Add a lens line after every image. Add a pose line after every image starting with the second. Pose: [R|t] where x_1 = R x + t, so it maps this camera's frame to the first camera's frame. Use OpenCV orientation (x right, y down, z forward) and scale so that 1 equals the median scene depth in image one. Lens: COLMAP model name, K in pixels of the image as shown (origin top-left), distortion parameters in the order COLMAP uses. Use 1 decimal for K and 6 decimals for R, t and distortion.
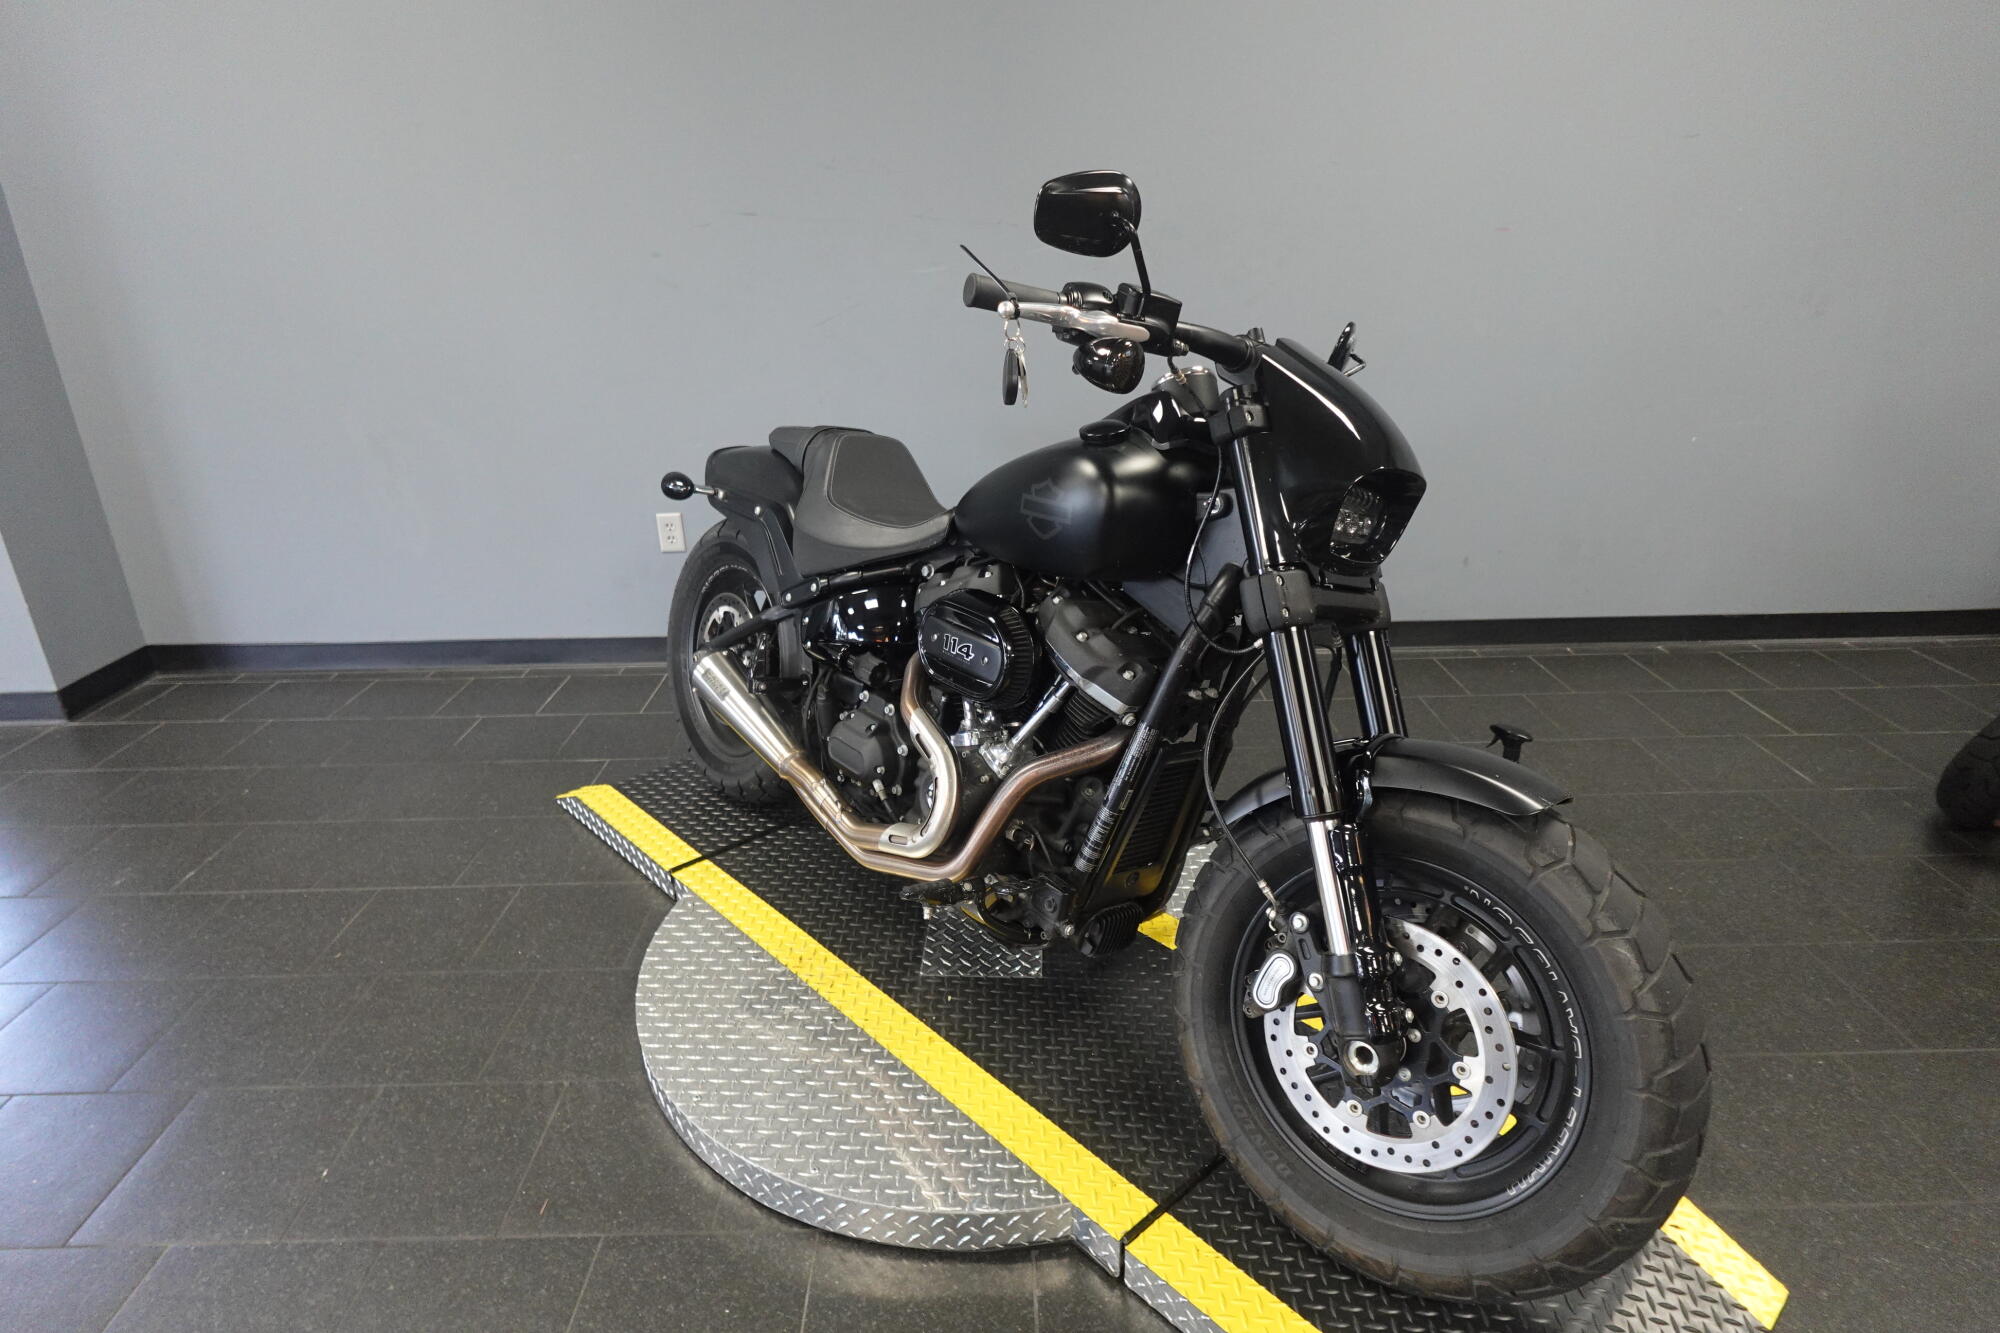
lens RADIAL K [[1146.3, 0, 1009.5], [0, 1146.3, 663.3], [0, 0, 1]] dist [0.006809, -0.004641]
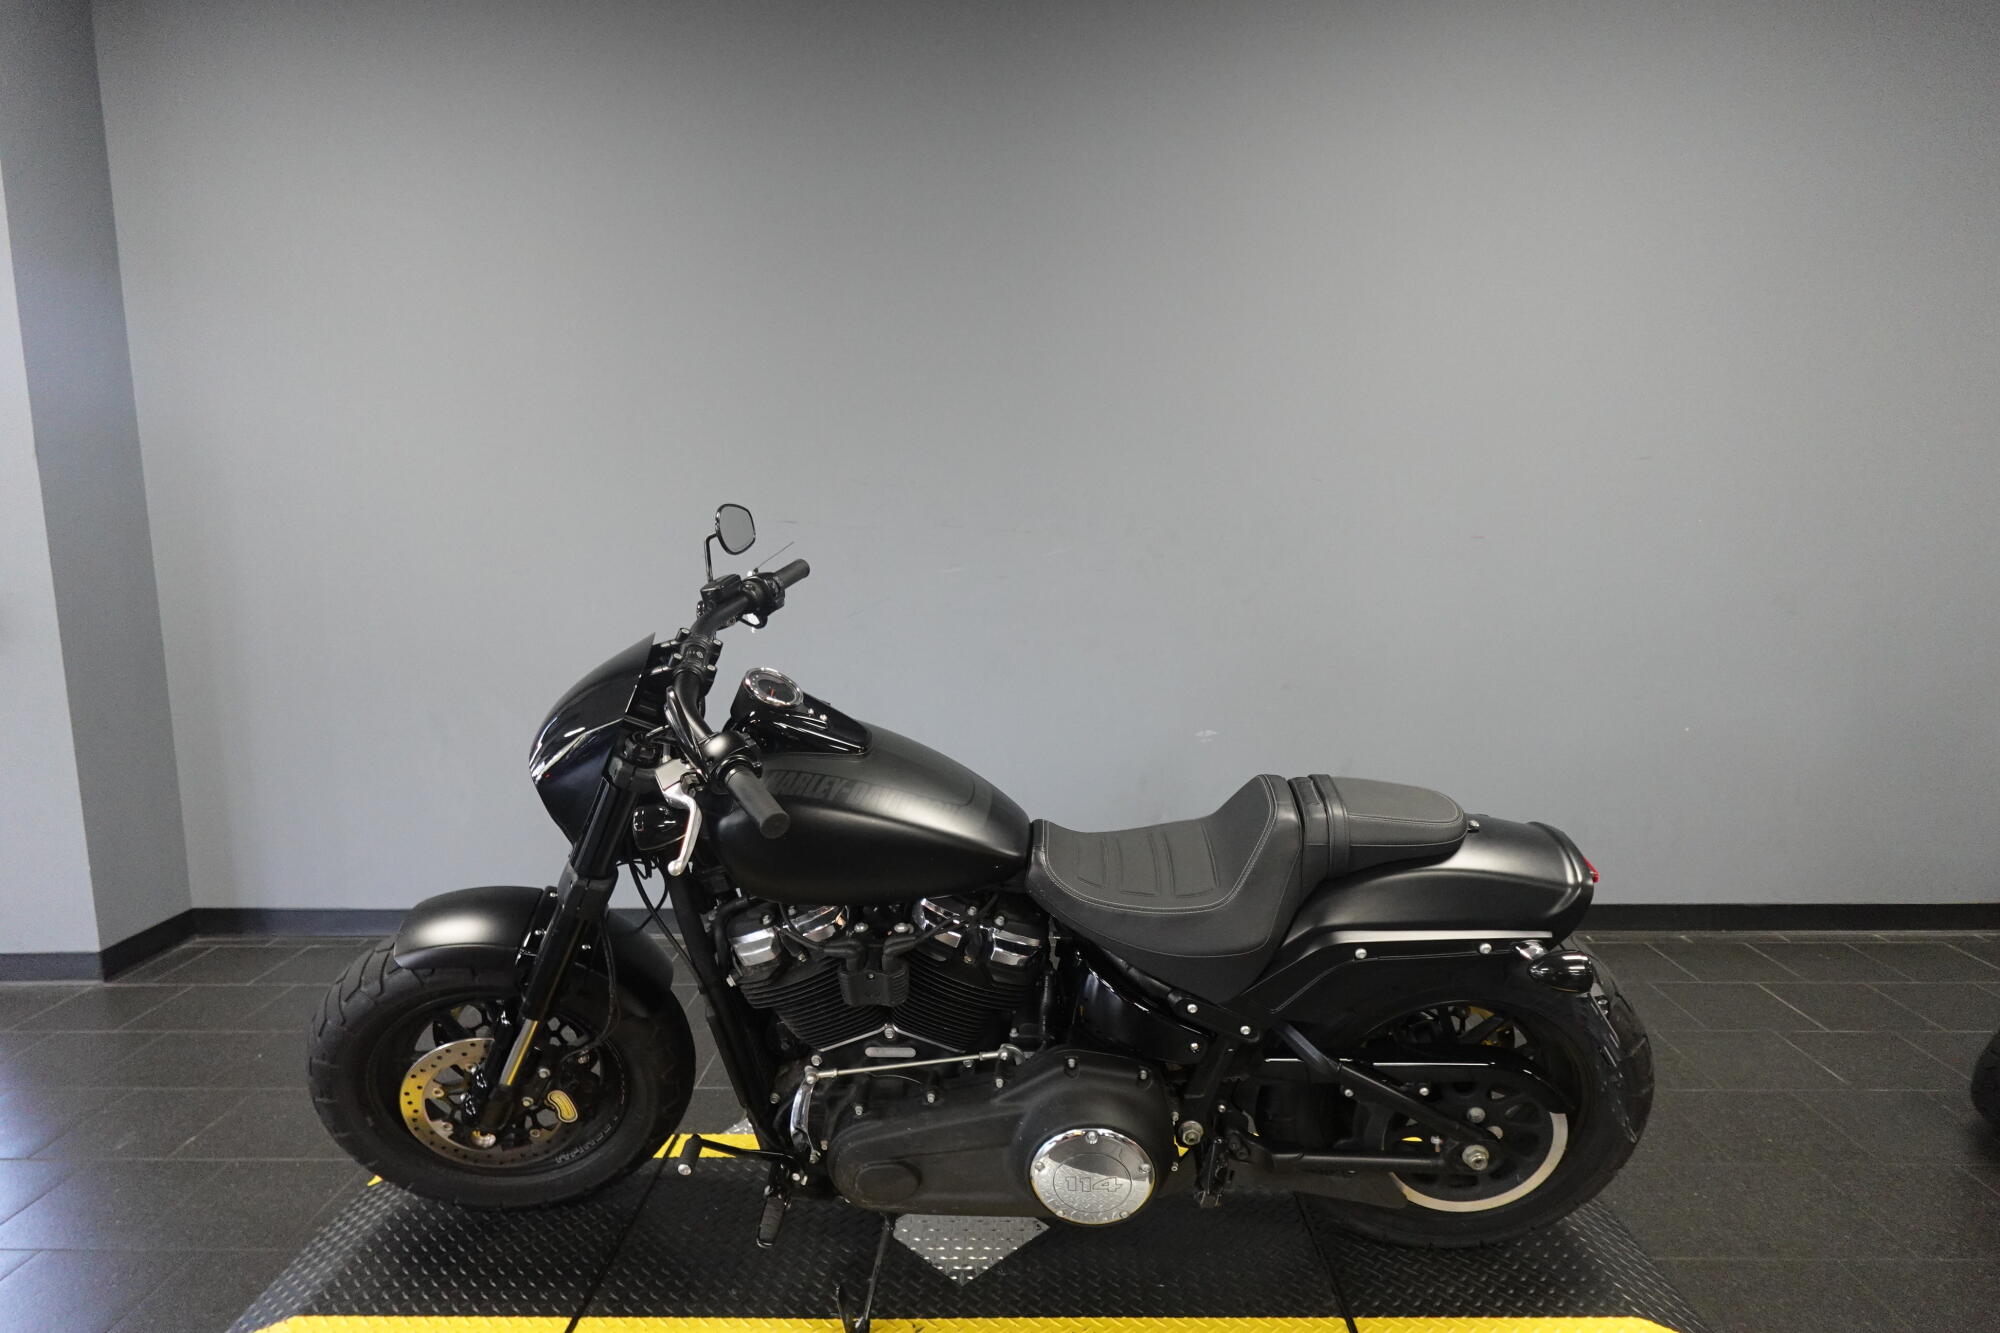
lens RADIAL K [[1146.3, 0, 1009.3], [0, 1146.3, 661.7], [0, 0, 1]] dist [0.006809, -0.004641]
pose [[0.999133, 0.008212, -0.040821, 0.038660], [-0.017809, 0.970442, -0.240676, 0.006345], [0.037638, 0.241194, 0.969747, -0.046845]]
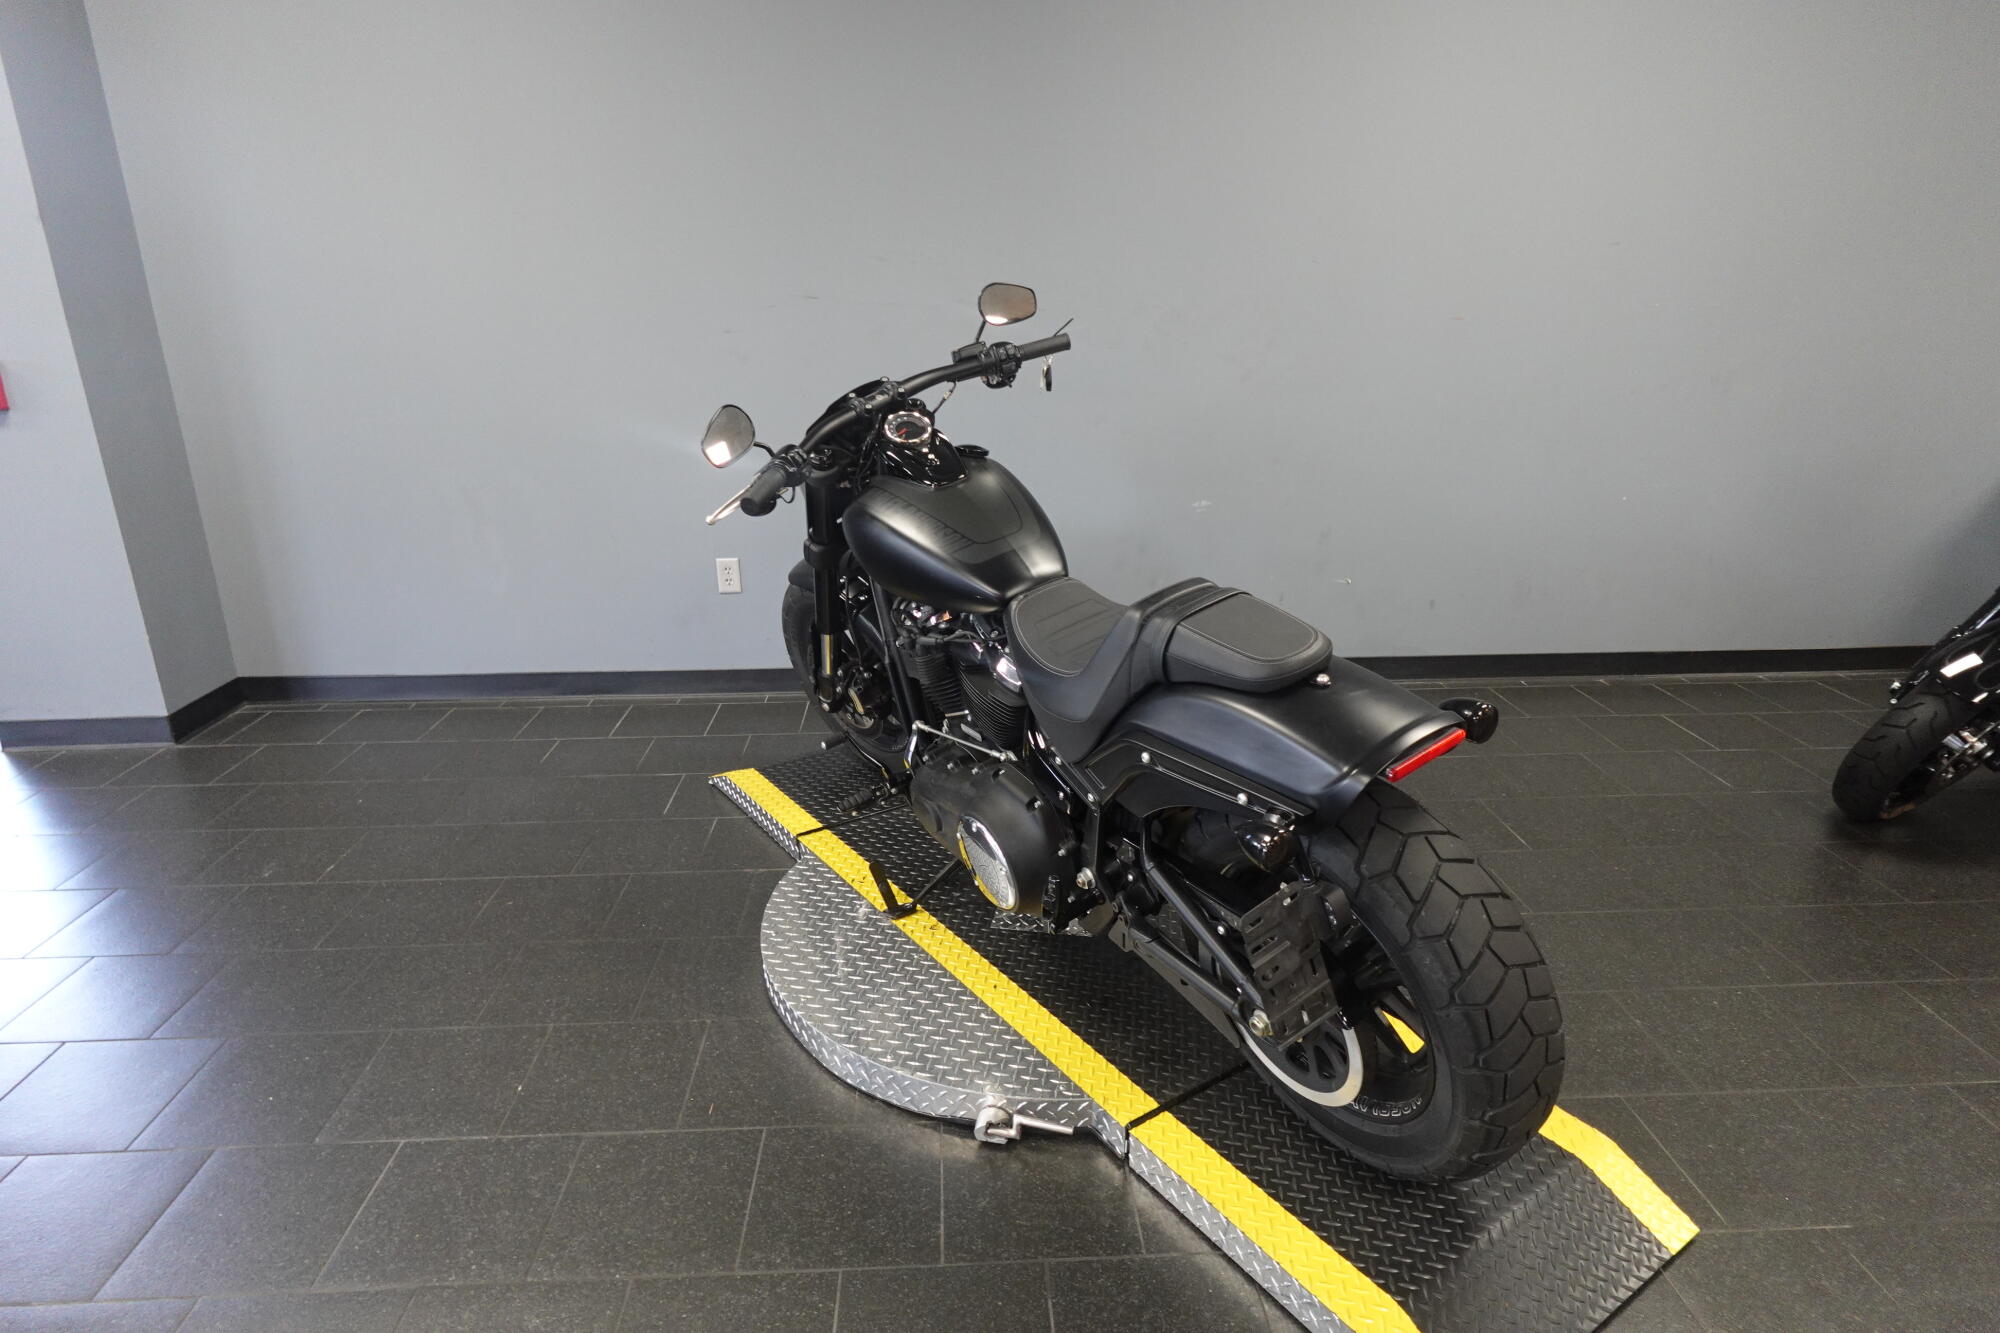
lens RADIAL K [[1146.3, 0, 1011.3], [0, 1146.3, 663.3], [0, 0, 1]] dist [0.006809, -0.004641]
pose [[0.999197, 0.000787, 0.040066, -0.087053], [0.001522, 0.998340, -0.057568, 0.047055], [-0.040044, 0.057583, 0.997537, -0.153792]]
